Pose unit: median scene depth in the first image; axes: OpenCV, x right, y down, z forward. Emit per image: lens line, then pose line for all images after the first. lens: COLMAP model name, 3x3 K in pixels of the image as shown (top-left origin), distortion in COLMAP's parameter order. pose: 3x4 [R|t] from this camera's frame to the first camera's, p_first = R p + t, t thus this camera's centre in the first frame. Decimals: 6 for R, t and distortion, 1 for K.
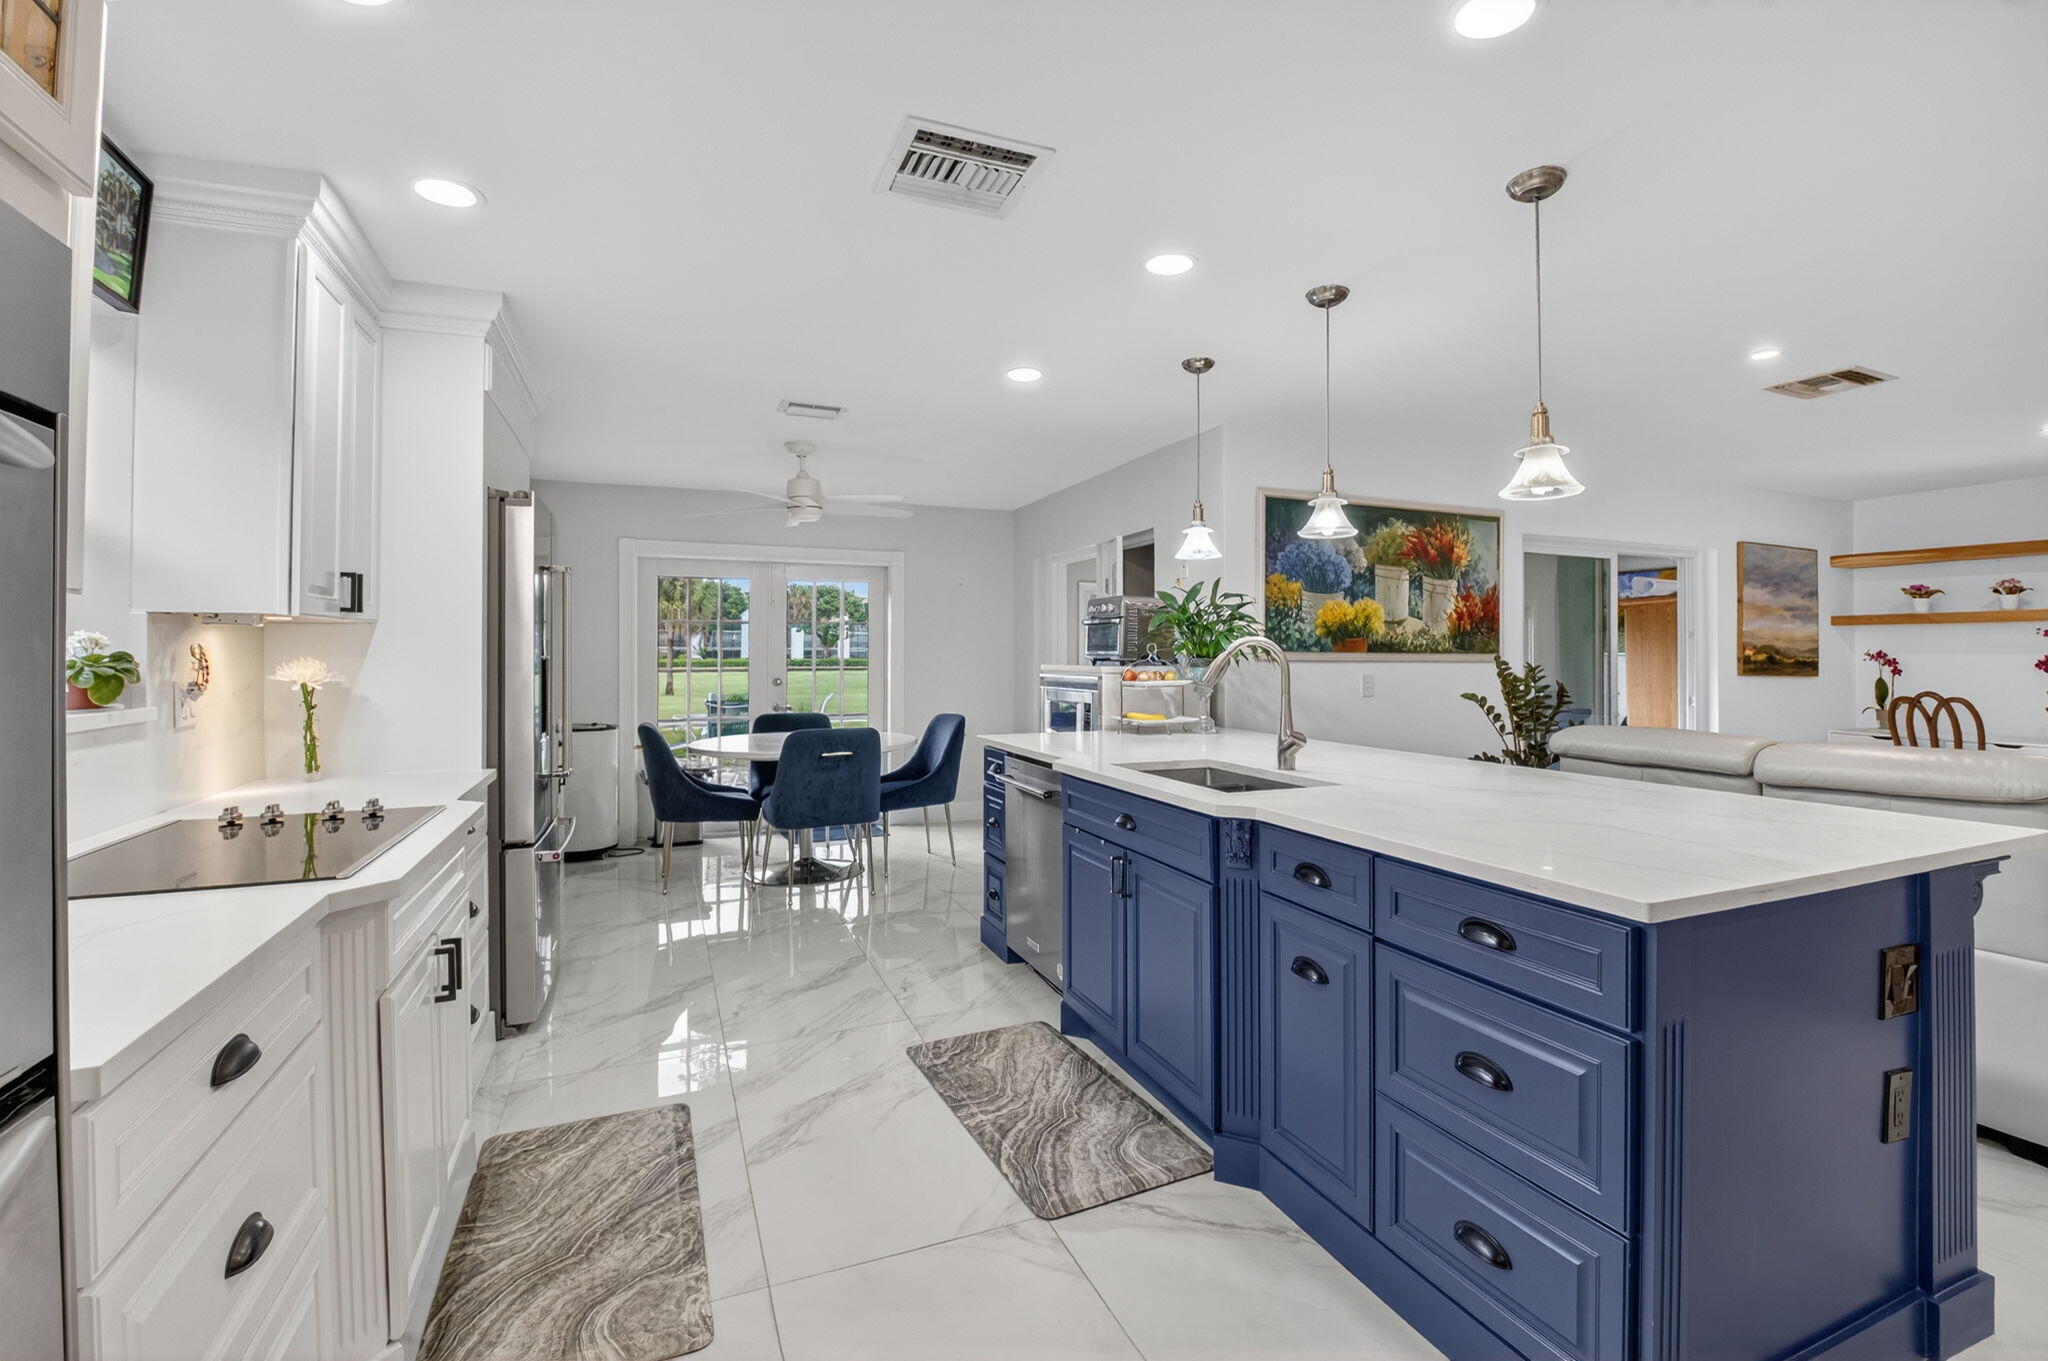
lens RADIAL K [[902.2, 0, 1020.5], [0, 902.2, 618.5], [0, 0, 1]] dist [-0.010072, -0.009837]
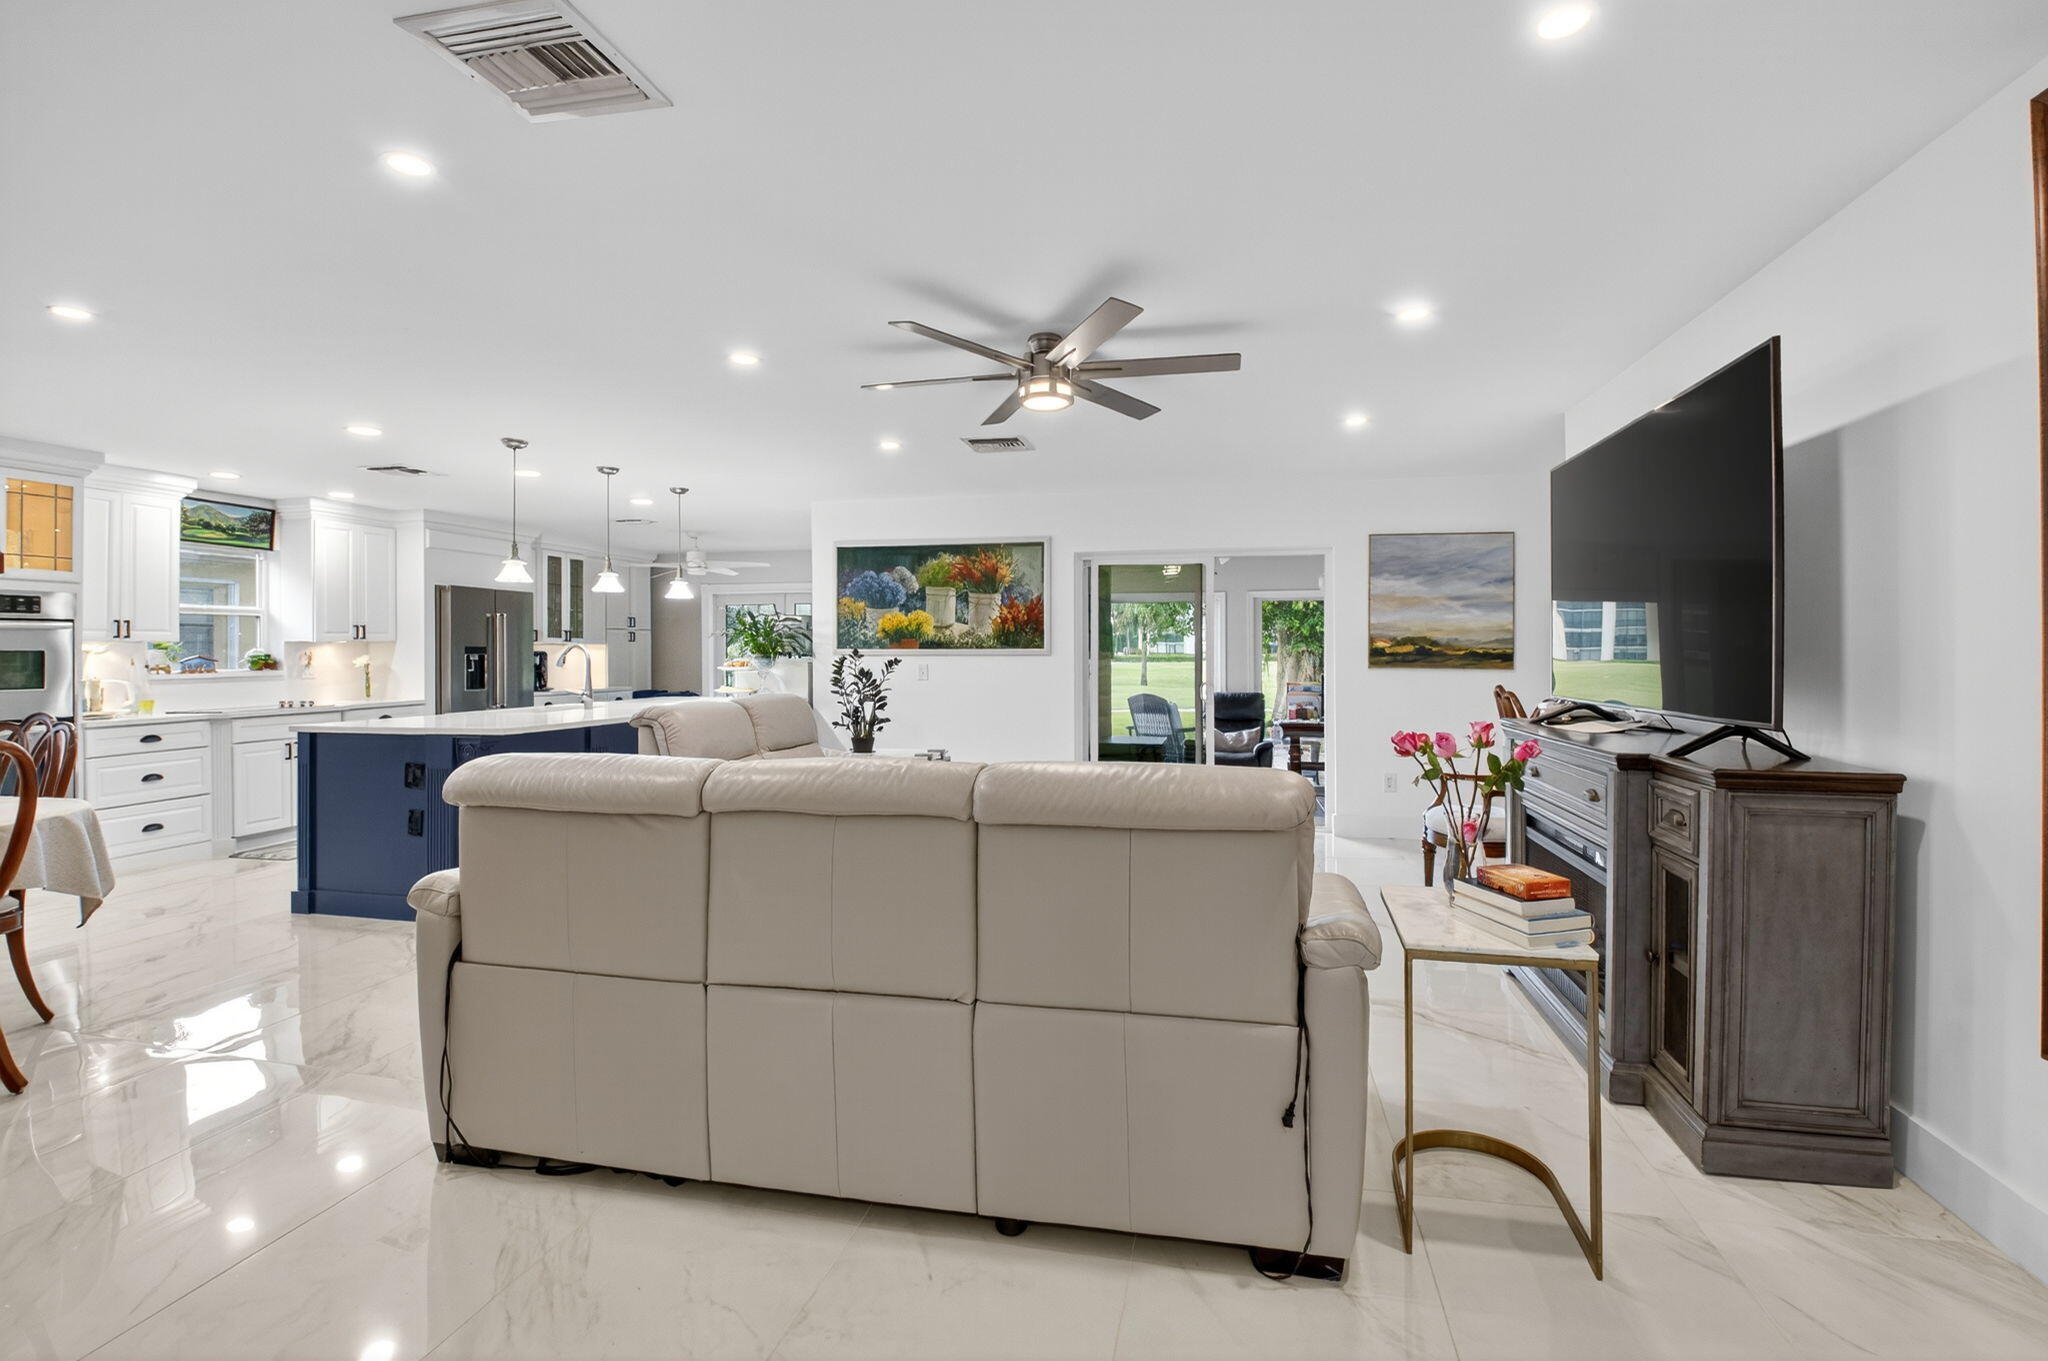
lens RADIAL K [[902.2, 0, 1073.8], [0, 902.2, 626.1], [0, 0, 1]] dist [-0.010072, -0.009837]
pose [[0.836281, -0.020684, -0.547911, 2.228704], [0.029970, 0.999519, 0.008011, -0.002953], [0.547482, -0.023120, 0.836498, -0.101211]]
